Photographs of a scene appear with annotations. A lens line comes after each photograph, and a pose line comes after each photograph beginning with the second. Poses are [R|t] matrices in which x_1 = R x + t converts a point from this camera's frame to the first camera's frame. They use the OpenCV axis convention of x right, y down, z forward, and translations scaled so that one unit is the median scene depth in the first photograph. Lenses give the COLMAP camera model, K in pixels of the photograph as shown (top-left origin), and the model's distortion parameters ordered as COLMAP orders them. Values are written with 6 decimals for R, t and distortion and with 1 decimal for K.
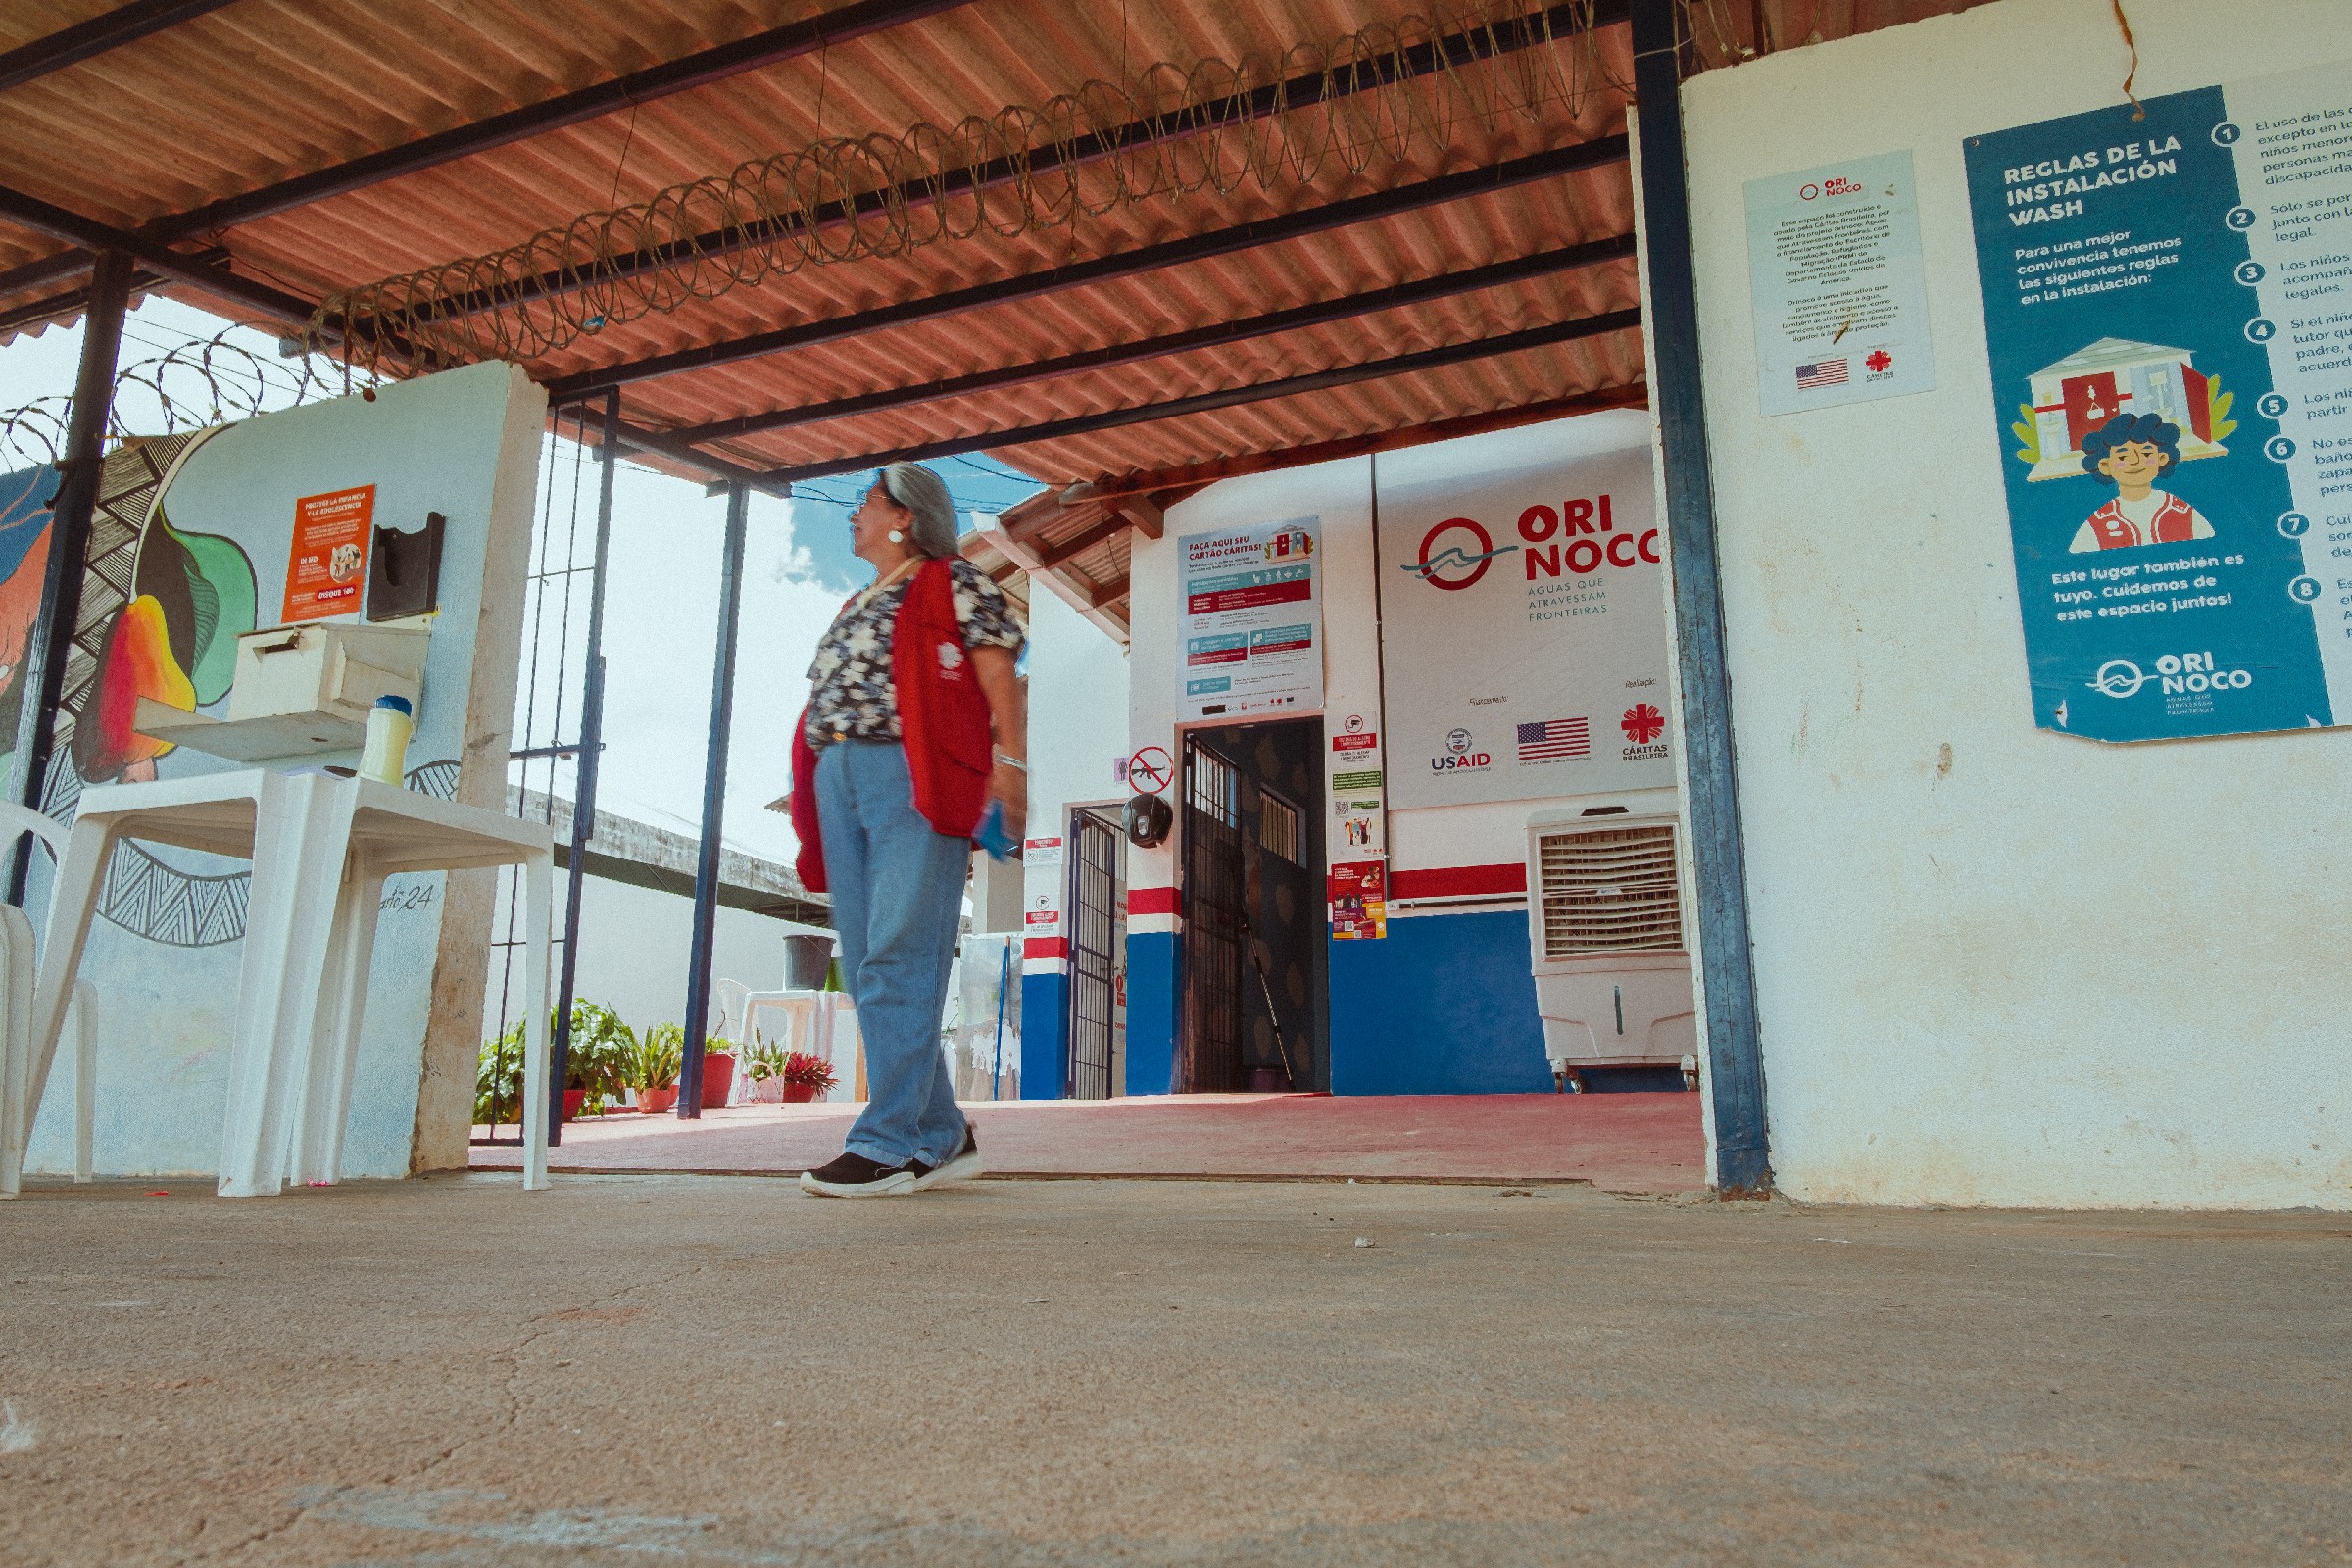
lens RADIAL K [[1568.2, 0, 1186.2], [0, 1568.2, 778.4], [0, 0, 1]] dist [0.016194, -0.015617]
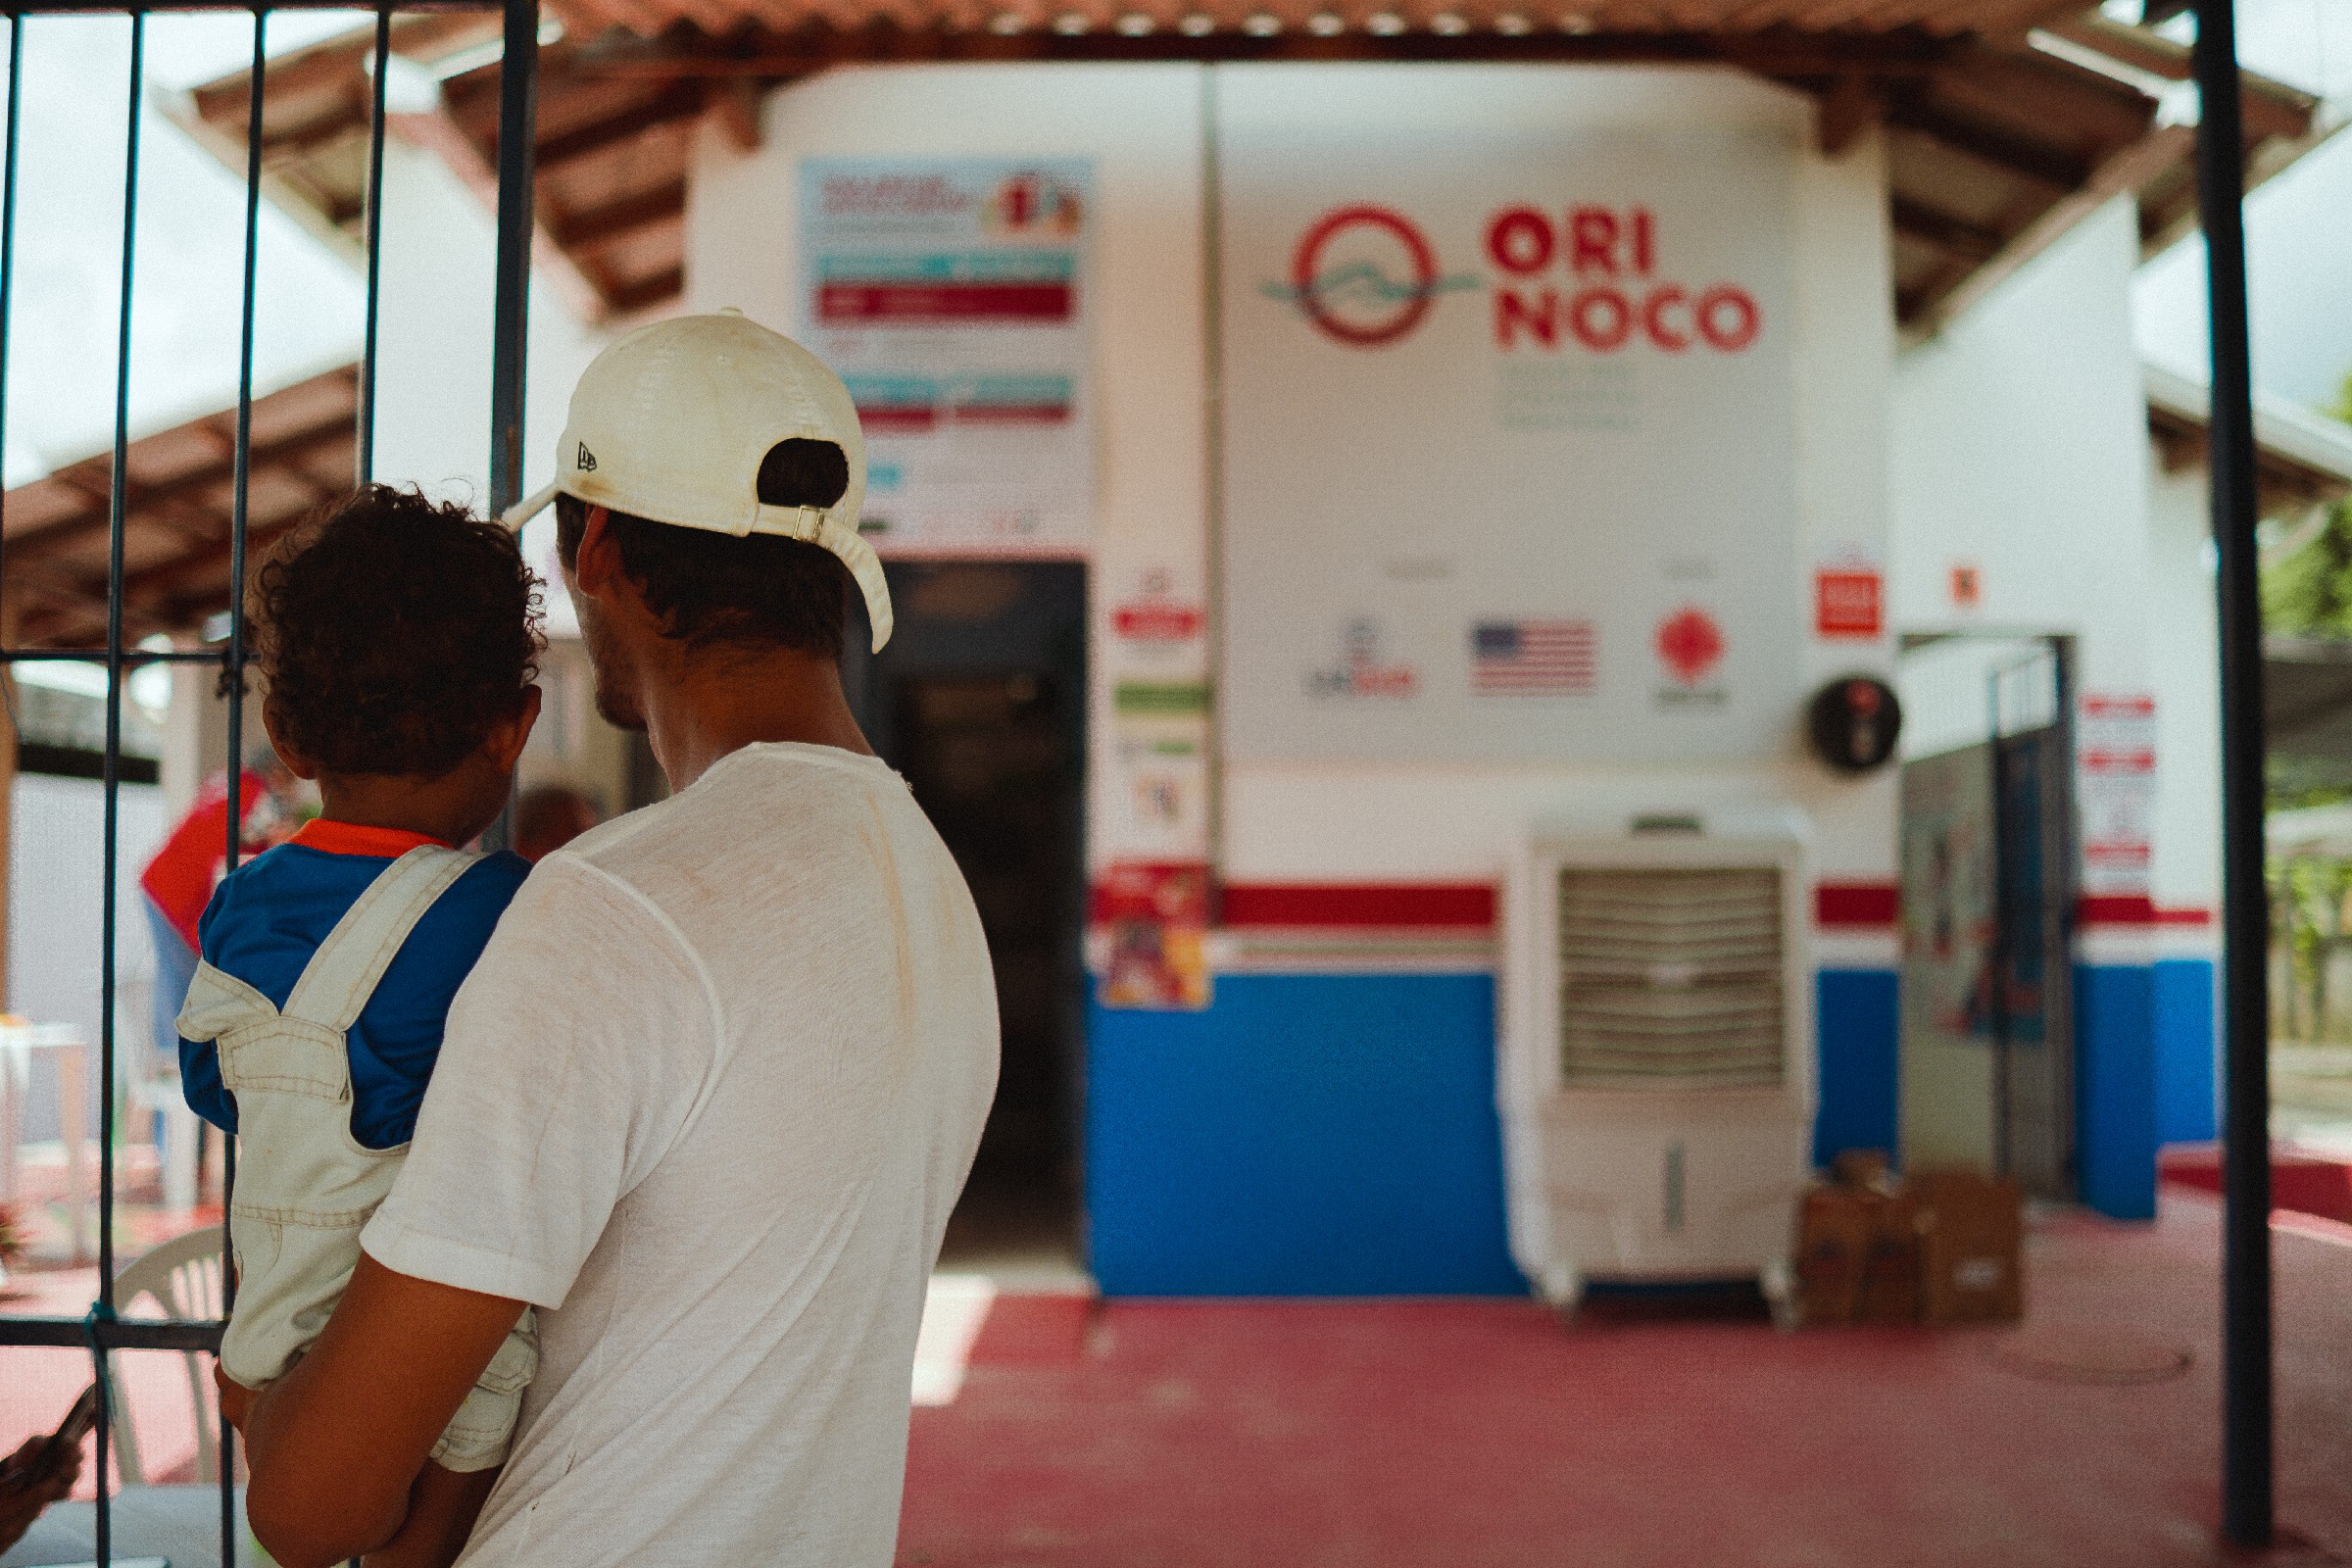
lens RADIAL K [[2356.9, 0, 1176.0], [0, 2356.9, 784.0], [0, 0, 1]] dist [-0.187767, 0.193075]
pose [[0.923415, 0.022704, 0.383130, -0.188263], [-0.091475, 0.982500, 0.162251, -0.100169], [-0.372742, -0.184872, 0.909333, 0.292049]]
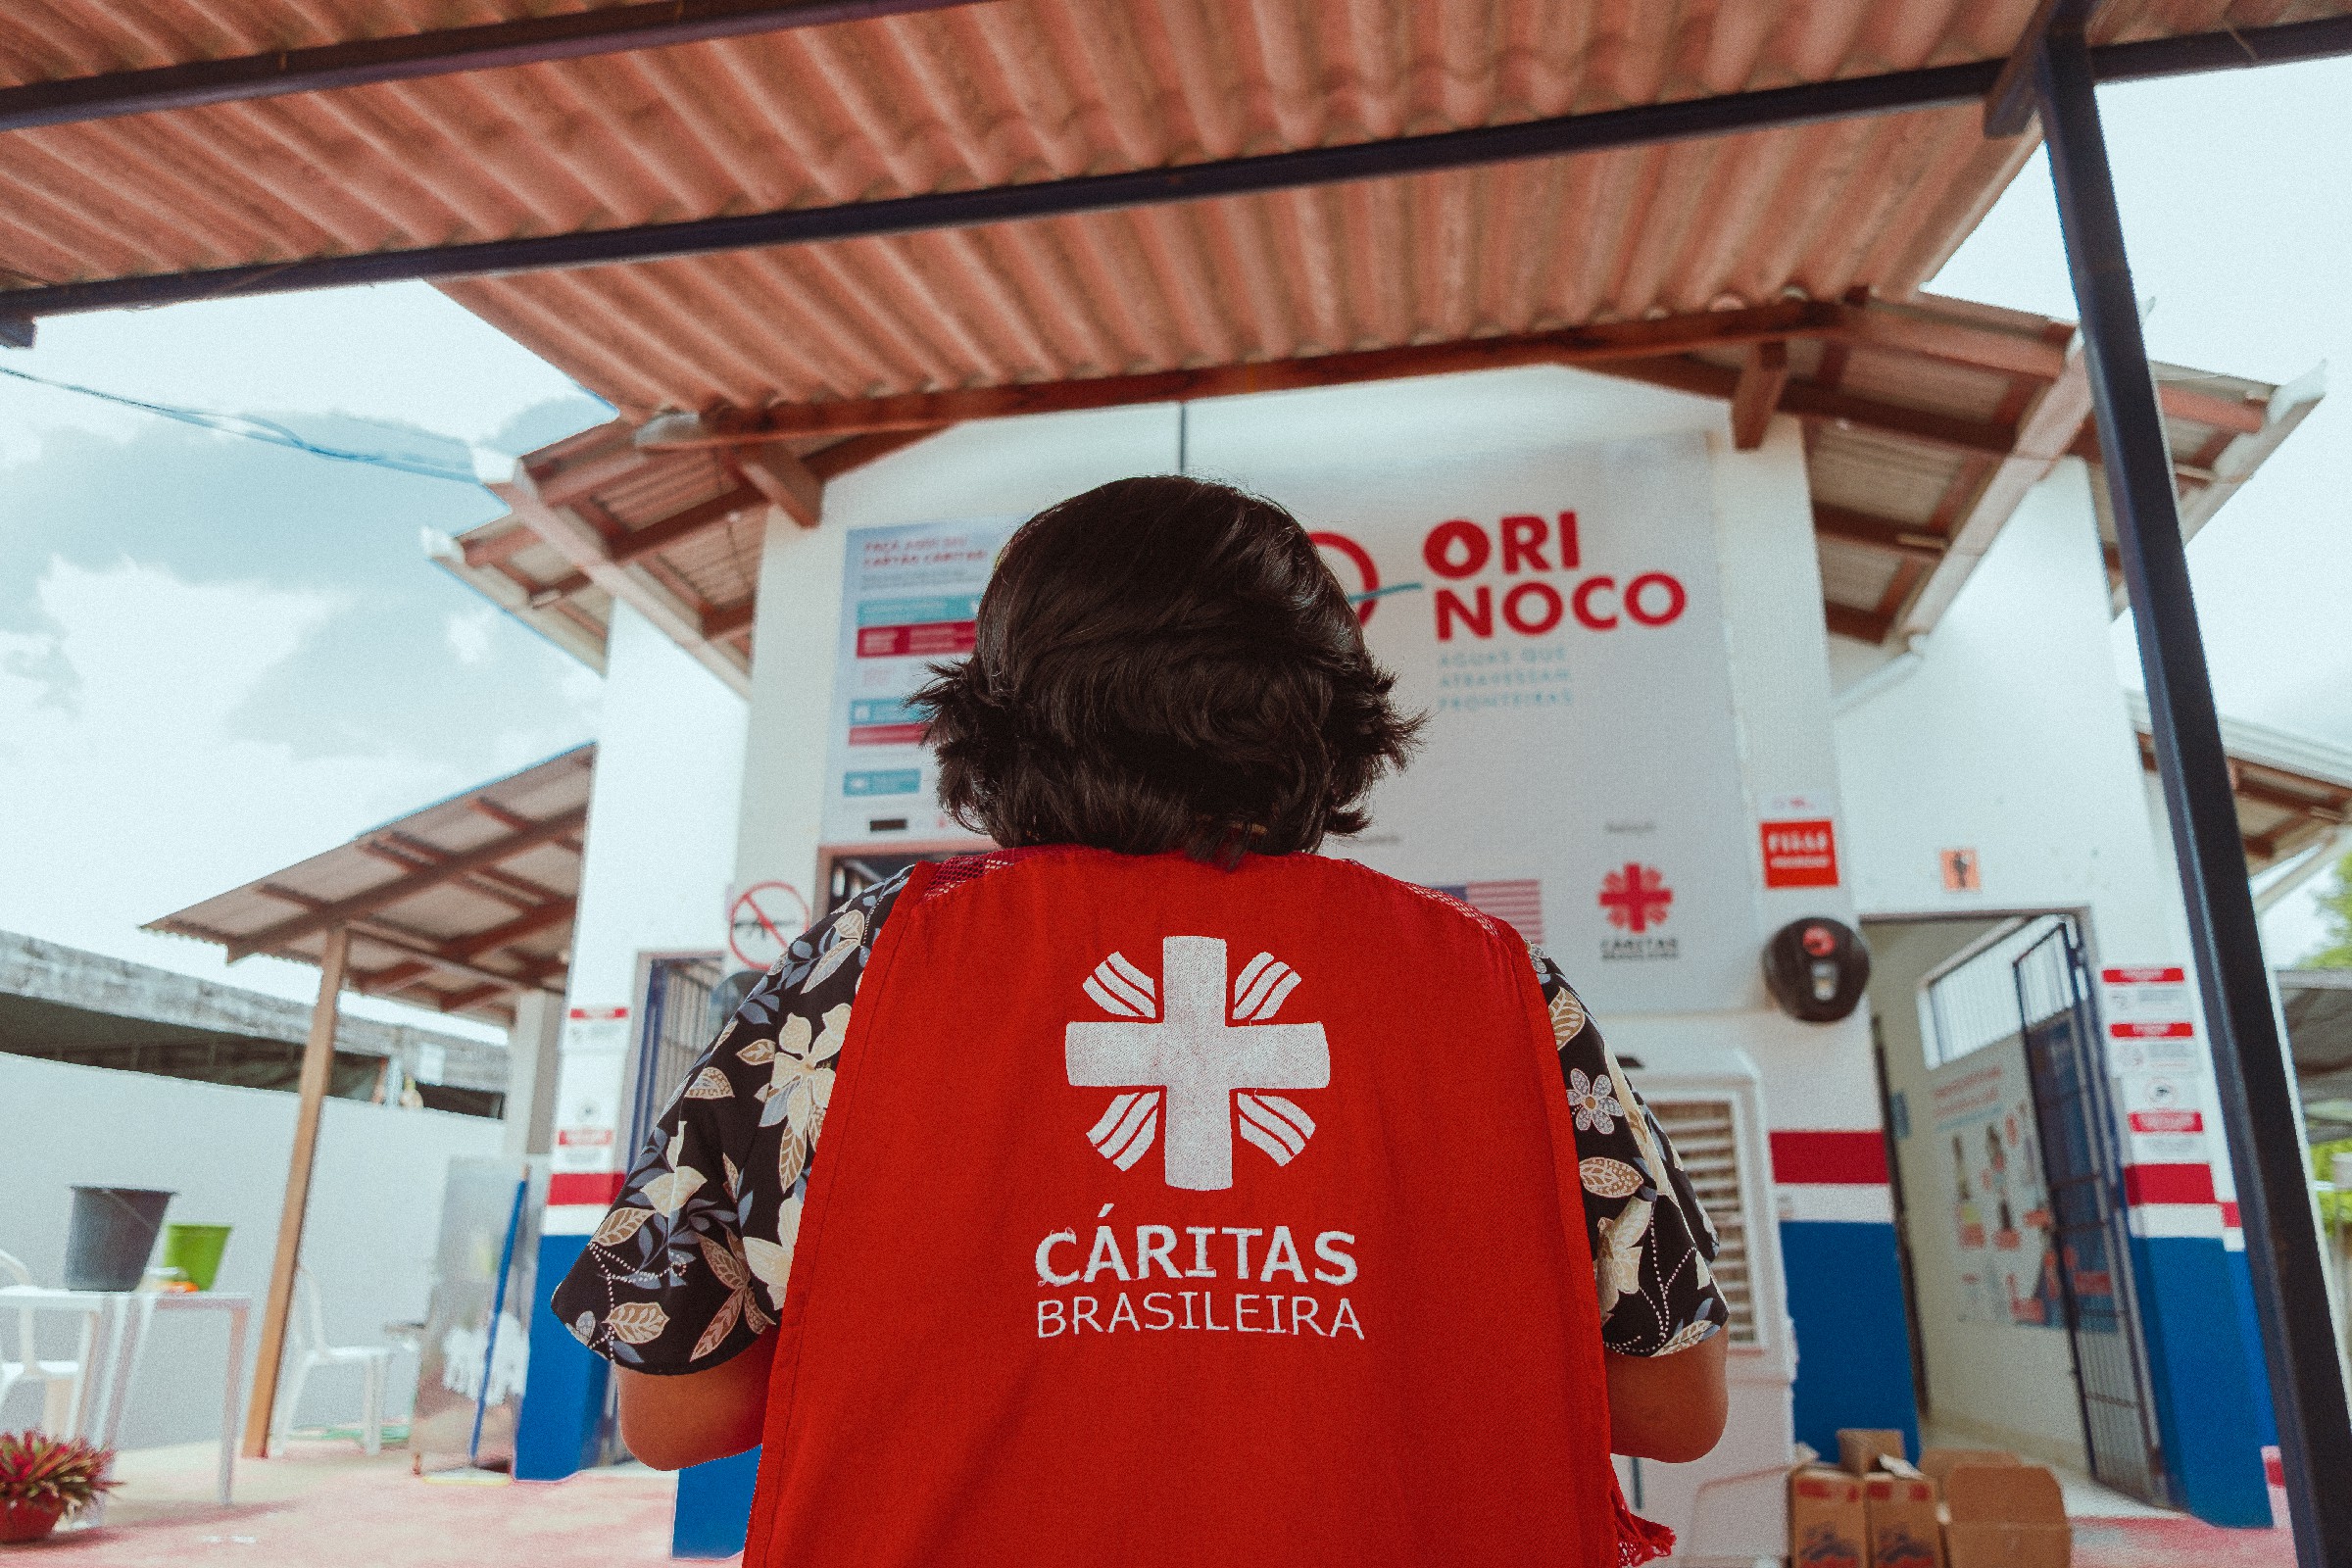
lens RADIAL K [[1568.2, 0, 1186.2], [0, 1568.2, 778.4], [0, 0, 1]] dist [0.016194, -0.015617]
pose [[0.978675, 0.062932, 0.195536, 0.011710], [-0.051894, 0.996783, -0.061075, -0.033647], [-0.198751, 0.049625, 0.978793, 0.445957]]
